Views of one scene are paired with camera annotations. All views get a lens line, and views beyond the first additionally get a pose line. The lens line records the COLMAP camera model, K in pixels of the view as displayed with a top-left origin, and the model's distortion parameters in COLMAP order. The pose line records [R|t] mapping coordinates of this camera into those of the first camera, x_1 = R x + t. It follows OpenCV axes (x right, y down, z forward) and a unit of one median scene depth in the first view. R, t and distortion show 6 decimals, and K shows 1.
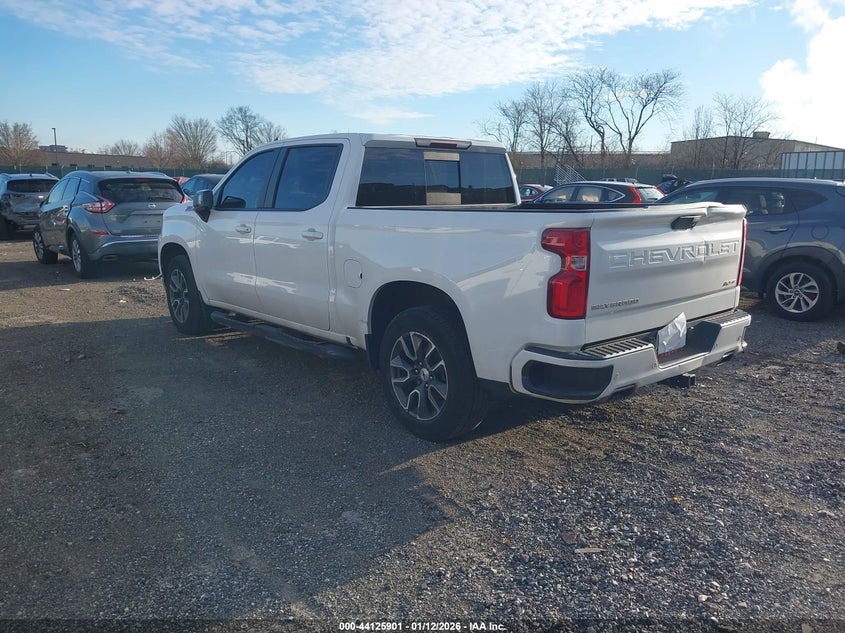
lens RADIAL K [[743.6, 0, 422.5], [0, 743.6, 316.5], [0, 0, 1]] dist [-0.030823, -0.006830]
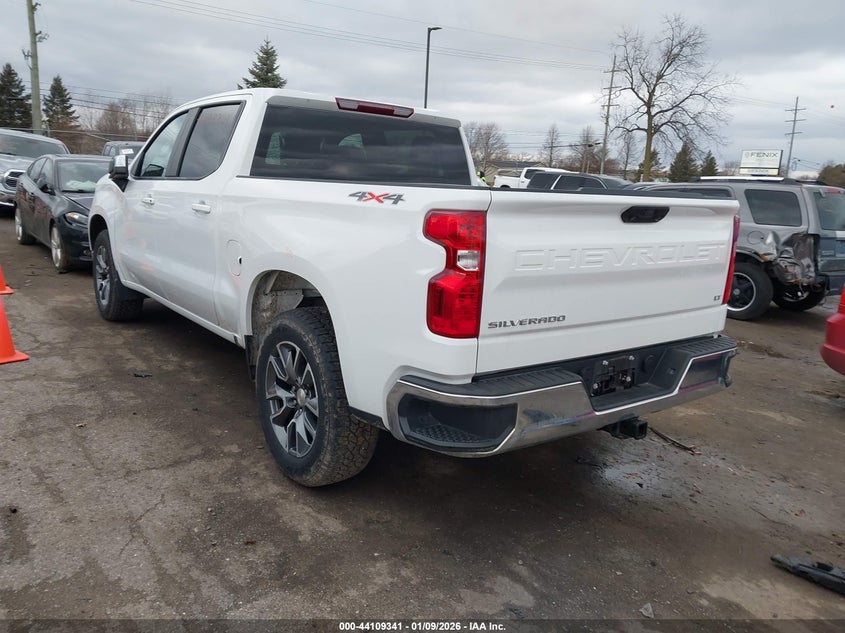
lens RADIAL K [[707.1, 0, 422.5], [0, 707.1, 316.5], [0, 0, 1]] dist [0.003433, -0.000995]
pose [[0.996220, 0.061852, -0.060997, 0.198418], [-0.060943, 0.998002, 0.016650, -0.026052], [0.061905, -0.012870, 0.997999, 0.308167]]
